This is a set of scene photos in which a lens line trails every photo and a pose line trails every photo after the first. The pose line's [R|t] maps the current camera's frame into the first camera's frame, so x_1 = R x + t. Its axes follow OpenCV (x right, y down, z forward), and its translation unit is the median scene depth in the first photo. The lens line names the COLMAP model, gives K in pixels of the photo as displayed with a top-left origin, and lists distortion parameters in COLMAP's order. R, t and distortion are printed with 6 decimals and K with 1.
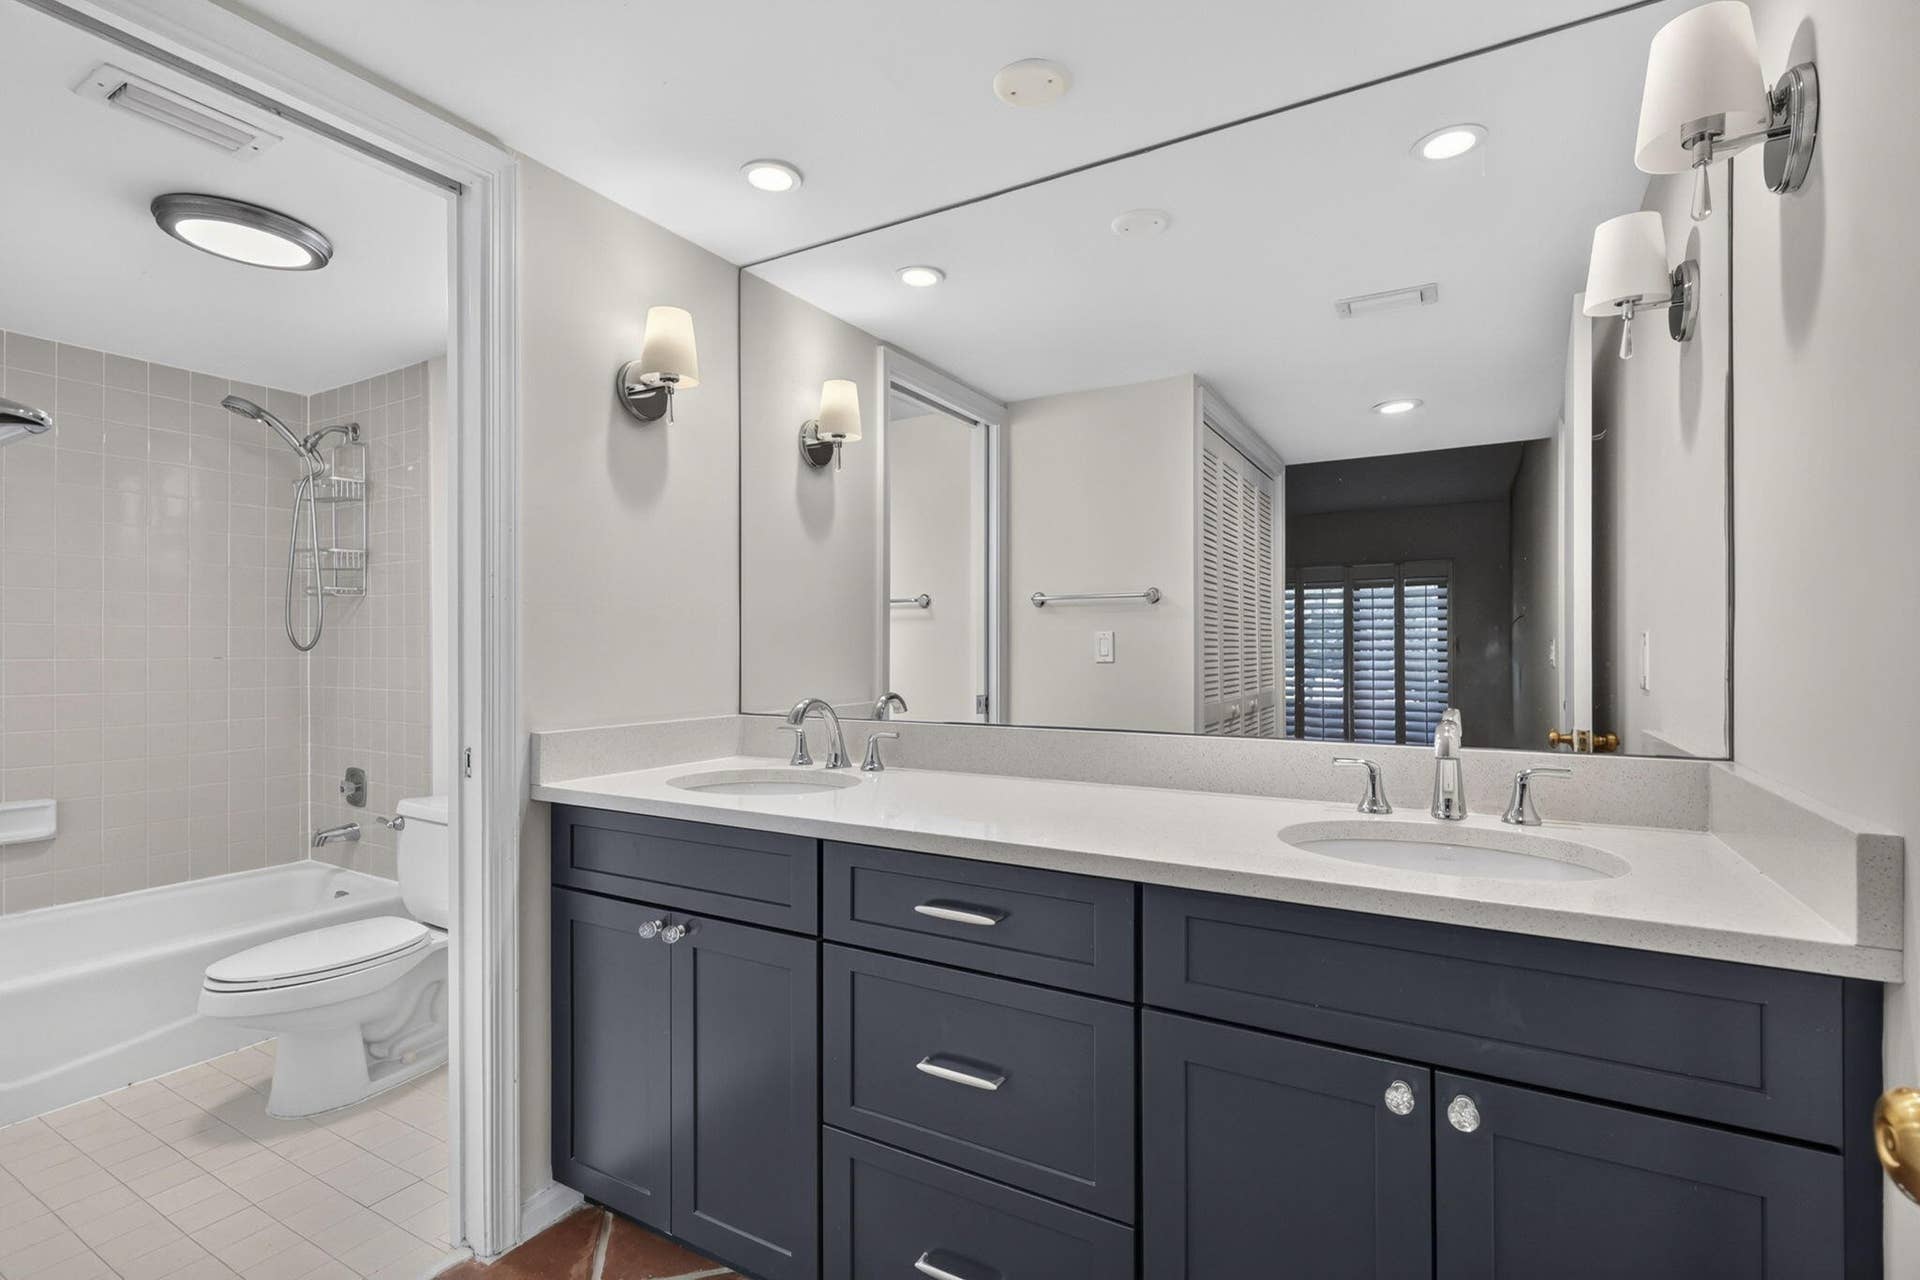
lens RADIAL K [[881.6, 0, 970.8], [0, 881.6, 651.0], [0, 0, 1]] dist [-0.005351, 0.000317]
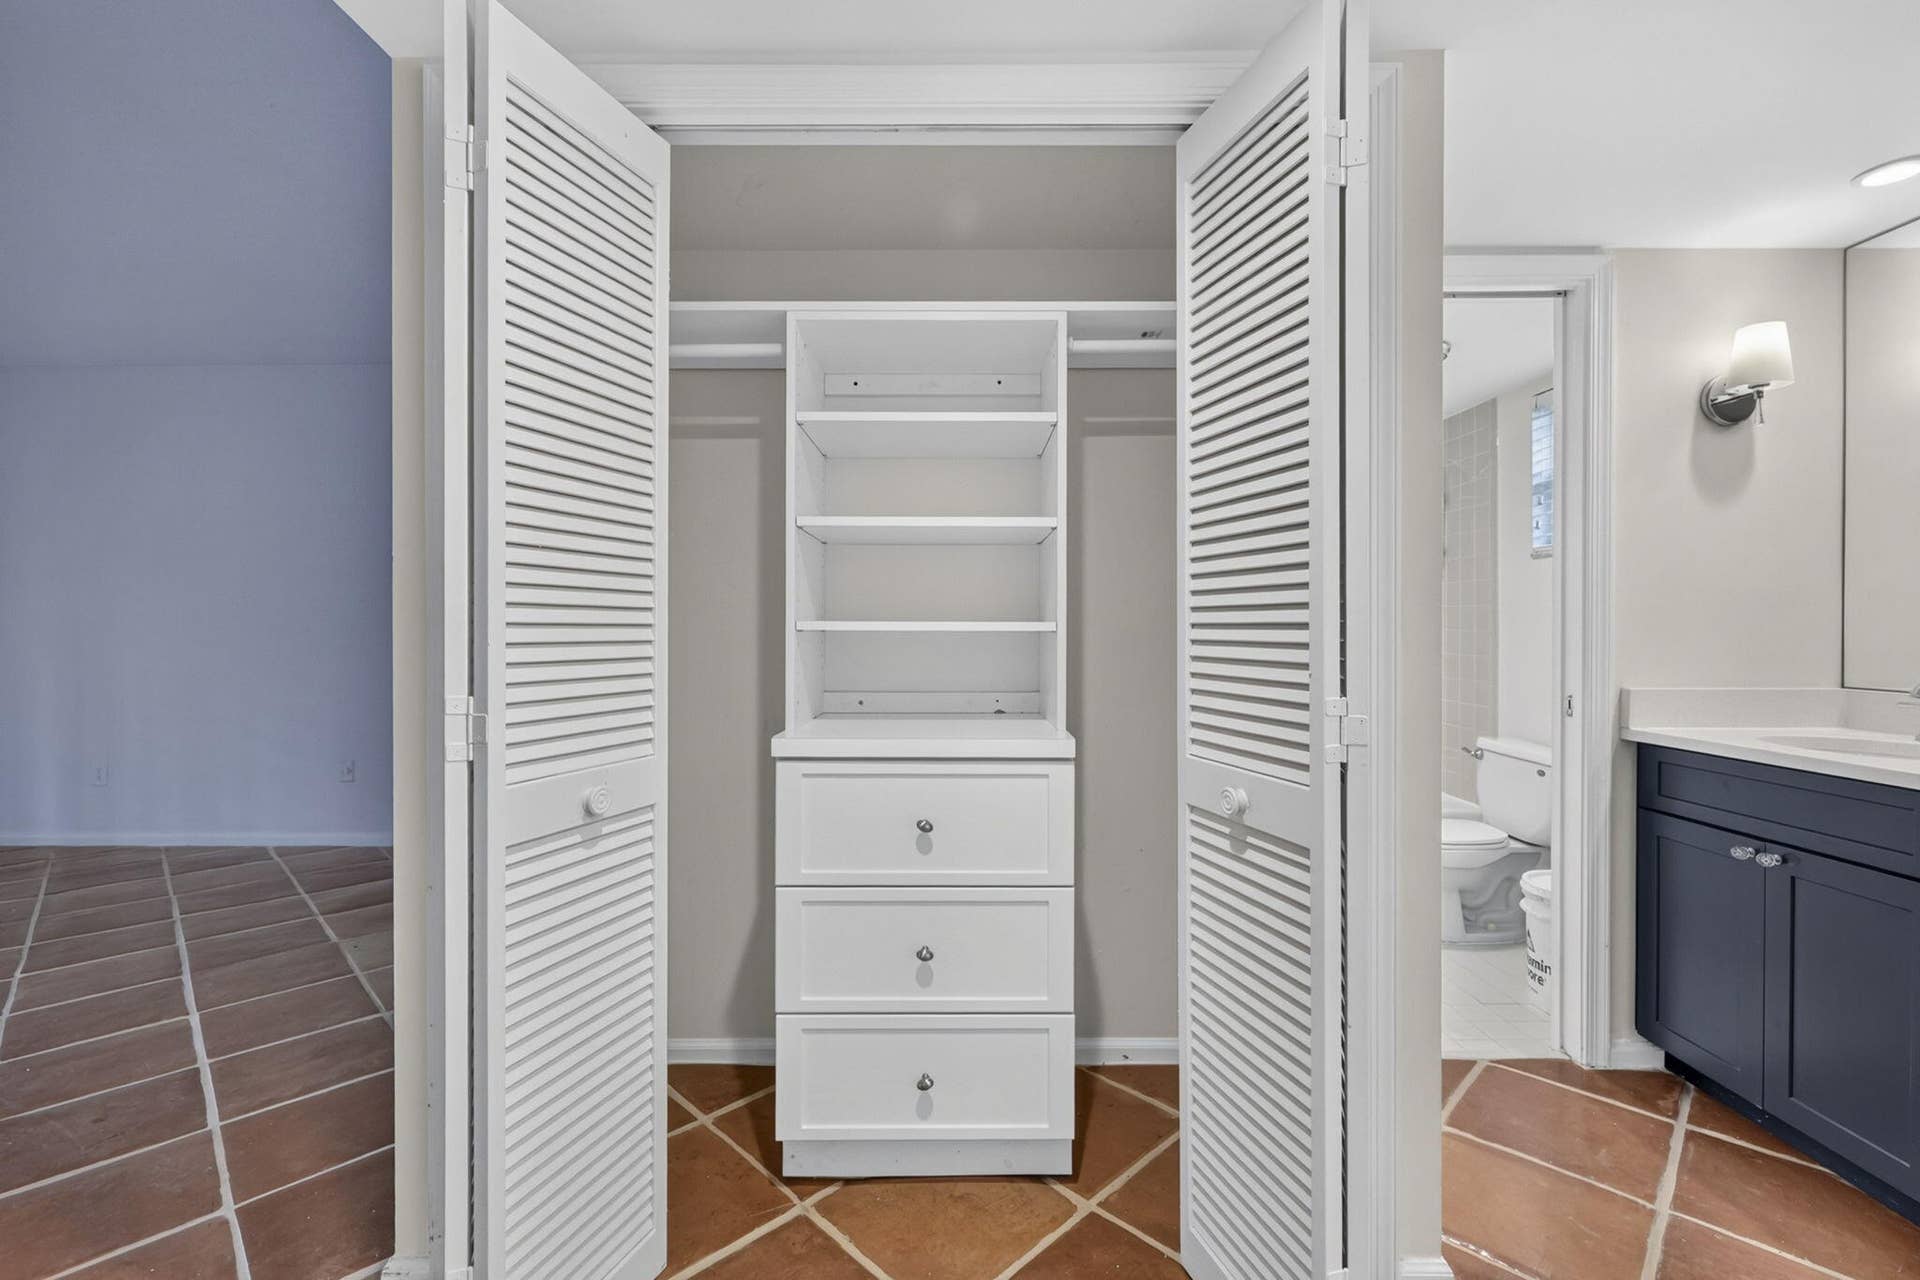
lens RADIAL K [[841.0, 0, 959.9], [0, 841.0, 627.2], [0, 0, 1]] dist [-0.001569, 0.001055]
pose [[0.492622, 0.007793, -0.870209, 0.074823], [-0.004445, 0.999969, 0.006438, -0.000803], [0.870232, 0.000697, 0.492641, -0.340656]]
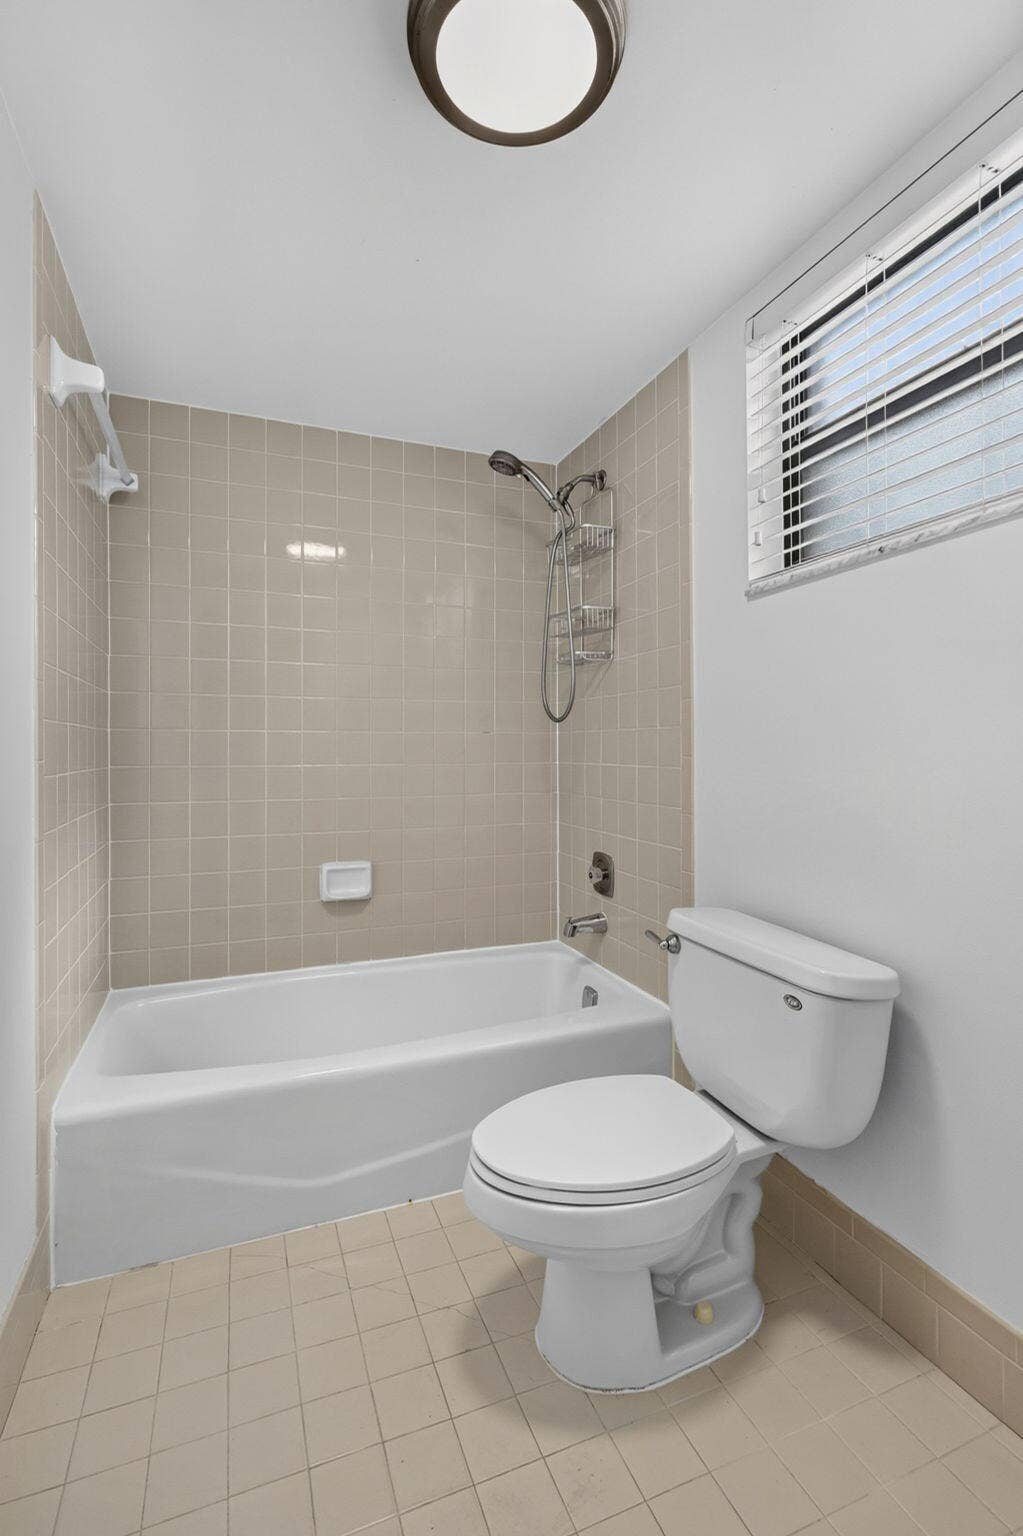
lens RADIAL K [[705.3, 0, 509.9], [0, 705.3, 758.3], [0, 0, 1]] dist [-0.005351, 0.000317]
pose [[0.779436, 0.005617, -0.626456, -0.426283], [0.000957, 0.999948, 0.010157, 0.038092], [0.626481, -0.008516, 0.779390, 0.501326]]
